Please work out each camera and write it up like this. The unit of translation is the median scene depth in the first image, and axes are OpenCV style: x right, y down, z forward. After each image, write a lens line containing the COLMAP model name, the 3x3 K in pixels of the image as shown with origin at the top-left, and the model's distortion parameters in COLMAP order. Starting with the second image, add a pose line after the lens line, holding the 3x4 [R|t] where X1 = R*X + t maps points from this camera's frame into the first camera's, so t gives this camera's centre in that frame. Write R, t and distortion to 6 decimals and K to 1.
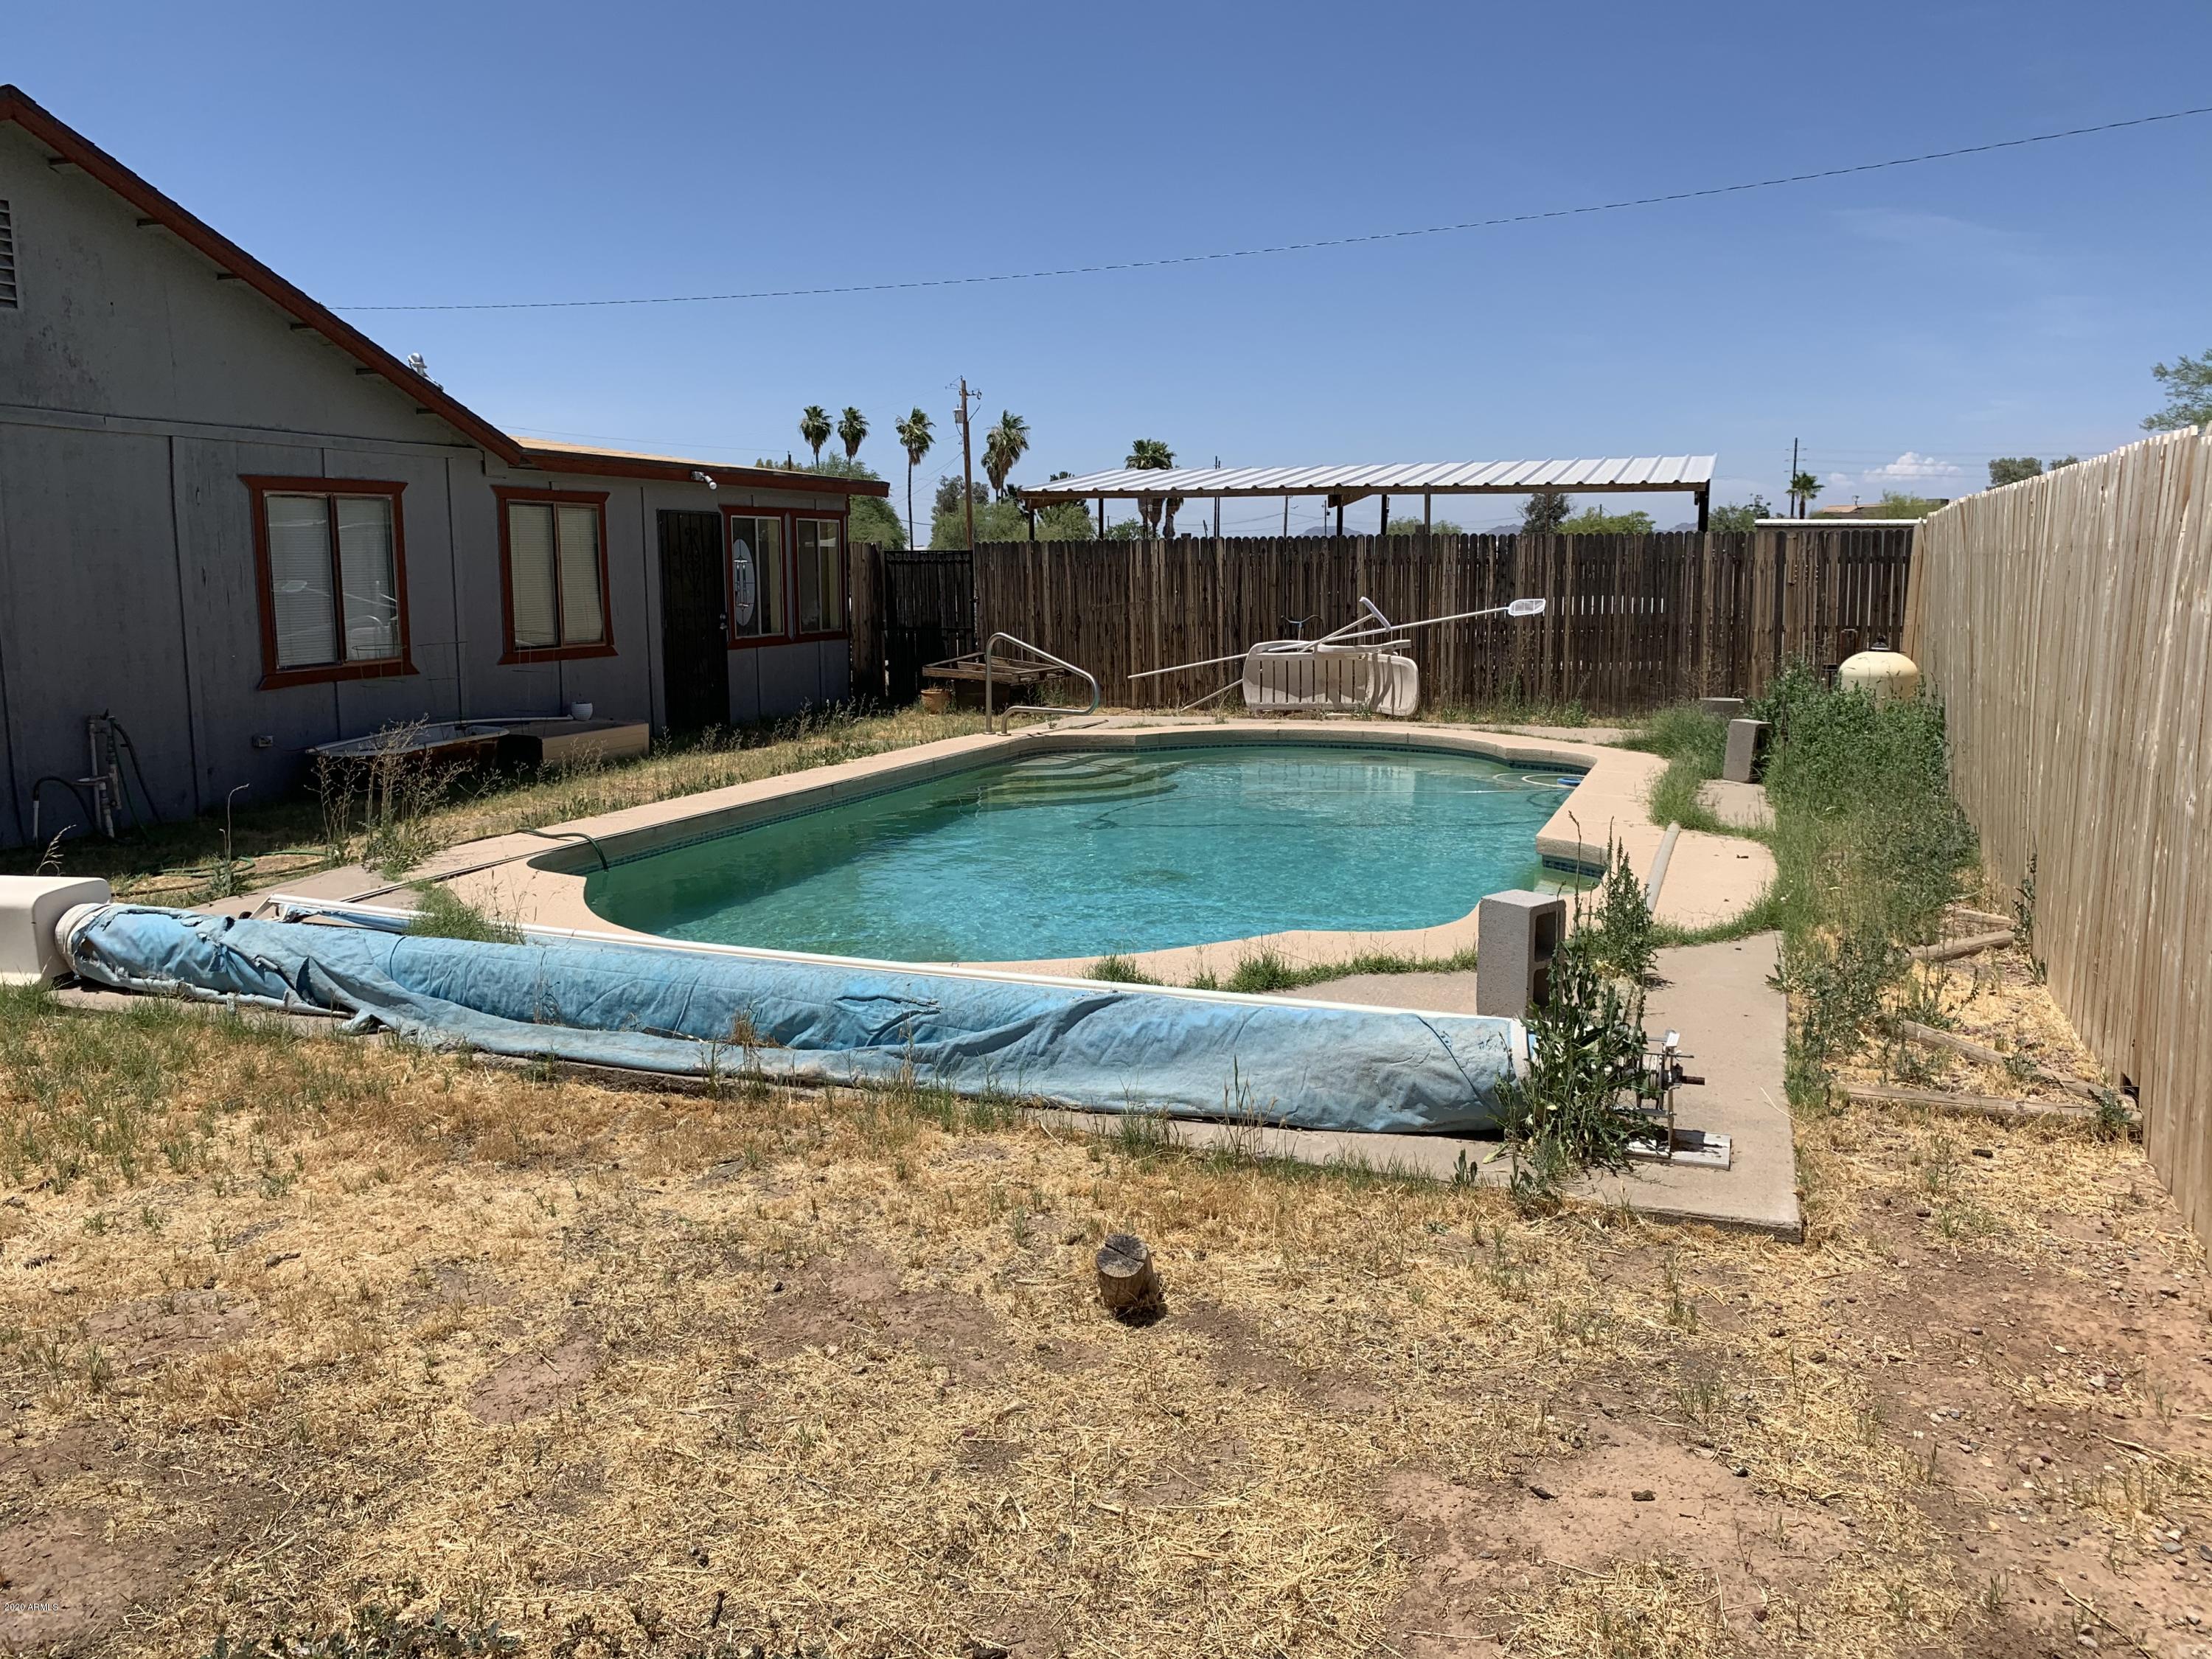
lens RADIAL K [[1712.7, 0, 1107.5], [0, 1712.7, 824.0], [0, 0, 1]] dist [-0.001224, 0.005541]
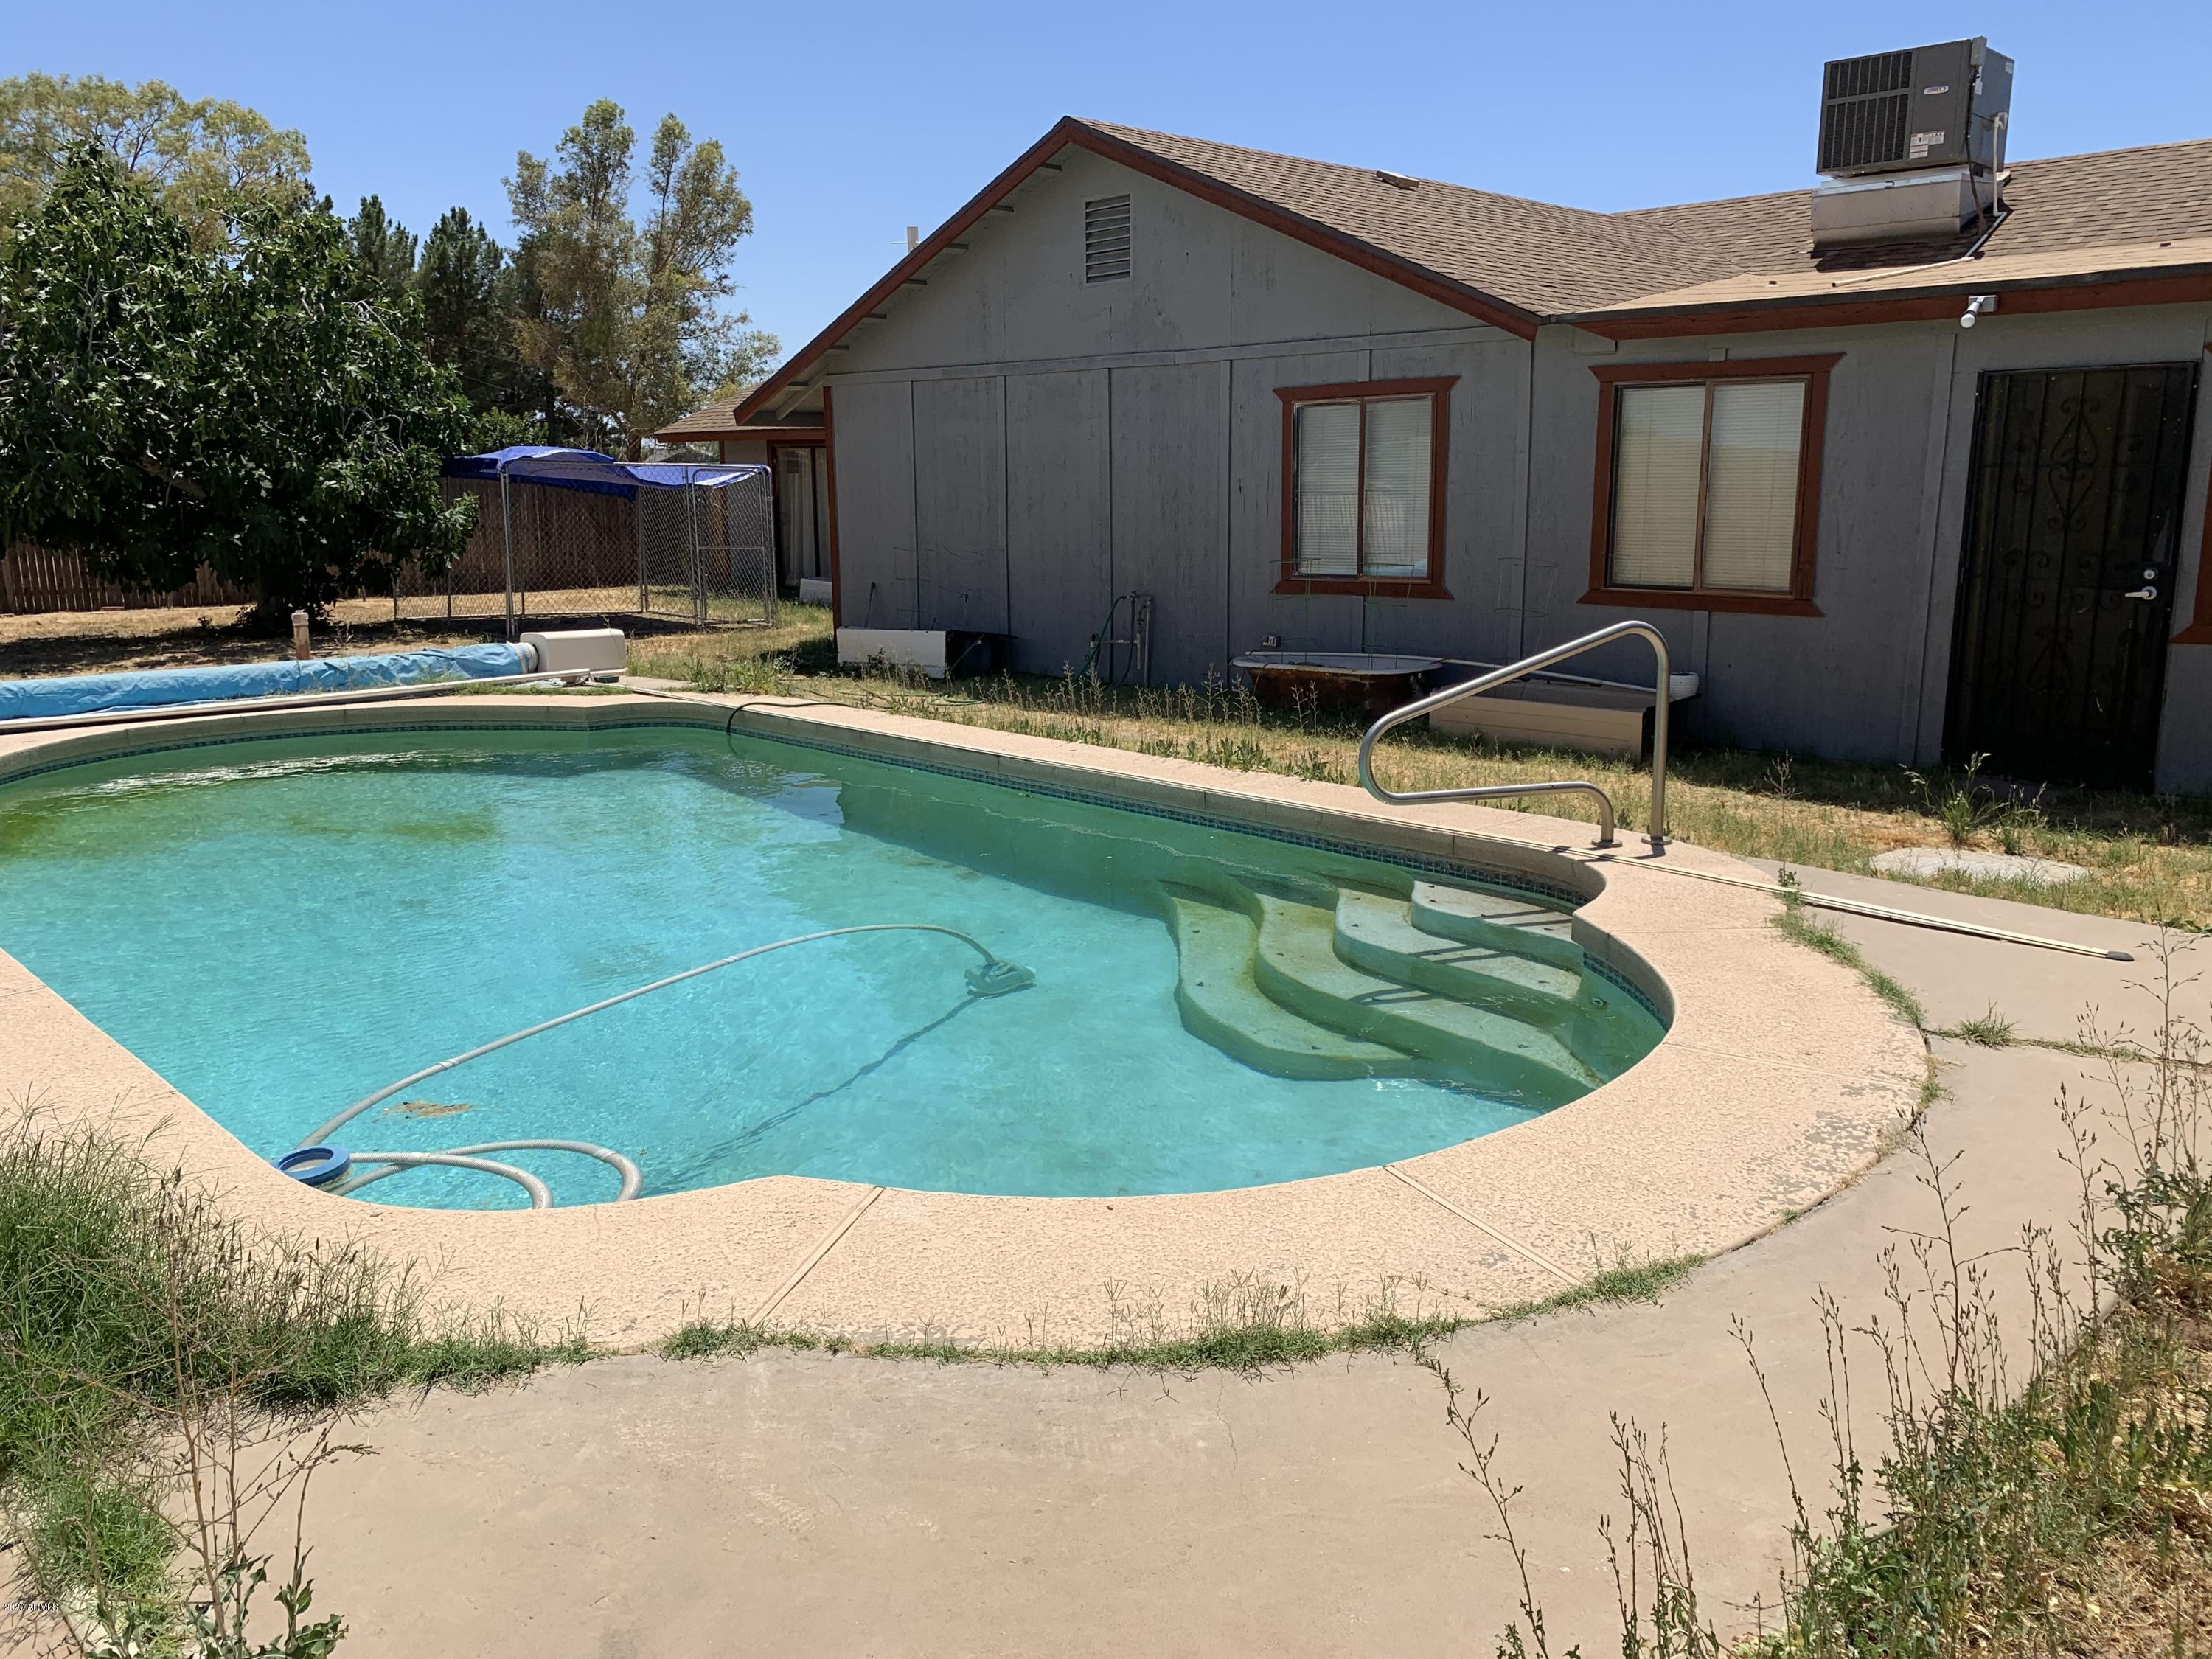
lens RADIAL K [[1712.7, 0, 1106.1], [0, 1712.7, 834.1], [0, 0, 1]] dist [-0.001224, 0.005541]
pose [[-0.425901, 0.182736, -0.886124, 0.492249], [-0.134305, 0.955773, 0.261650, -0.189553], [0.894746, 0.230448, -0.382522, 1.281161]]
